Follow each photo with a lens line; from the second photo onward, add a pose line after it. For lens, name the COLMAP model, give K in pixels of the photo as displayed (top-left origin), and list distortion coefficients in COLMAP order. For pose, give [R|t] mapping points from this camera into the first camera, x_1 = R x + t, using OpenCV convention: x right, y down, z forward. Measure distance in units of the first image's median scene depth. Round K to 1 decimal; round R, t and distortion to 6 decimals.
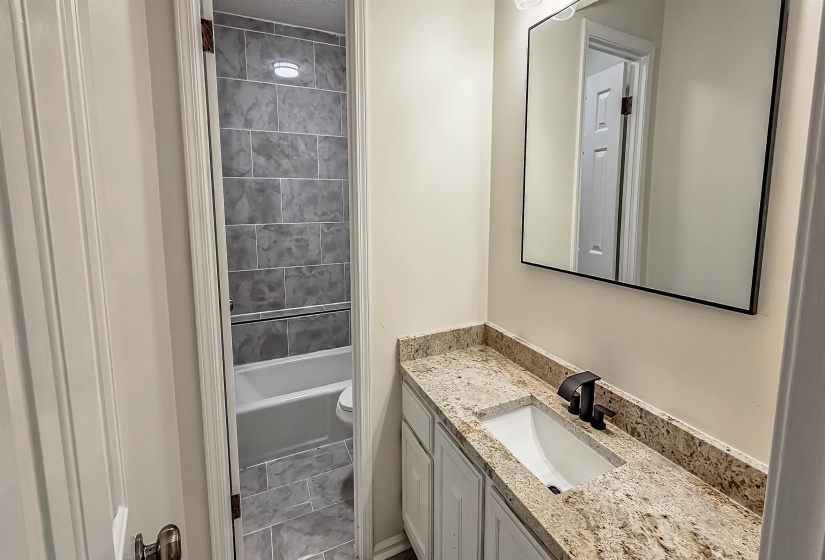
lens RADIAL K [[343.4, 0, 413.4], [0, 343.4, 271.4], [0, 0, 1]] dist [0.002769, 0.000867]
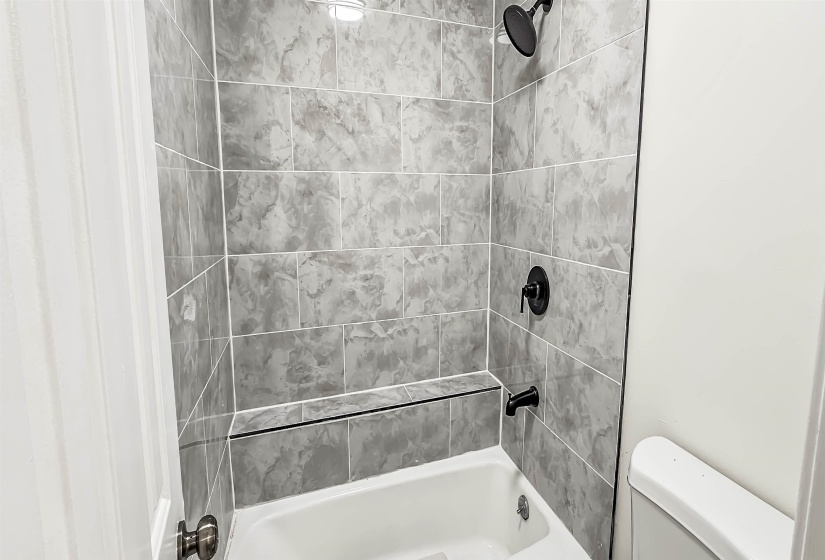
lens RADIAL K [[343.4, 0, 418.1], [0, 343.4, 277.7], [0, 0, 1]] dist [0.002769, 0.000867]
pose [[0.994054, 0.012477, -0.108174, -0.189238], [-0.012091, 0.999918, 0.004224, -0.096677], [0.108218, -0.002891, 0.994123, 0.436943]]
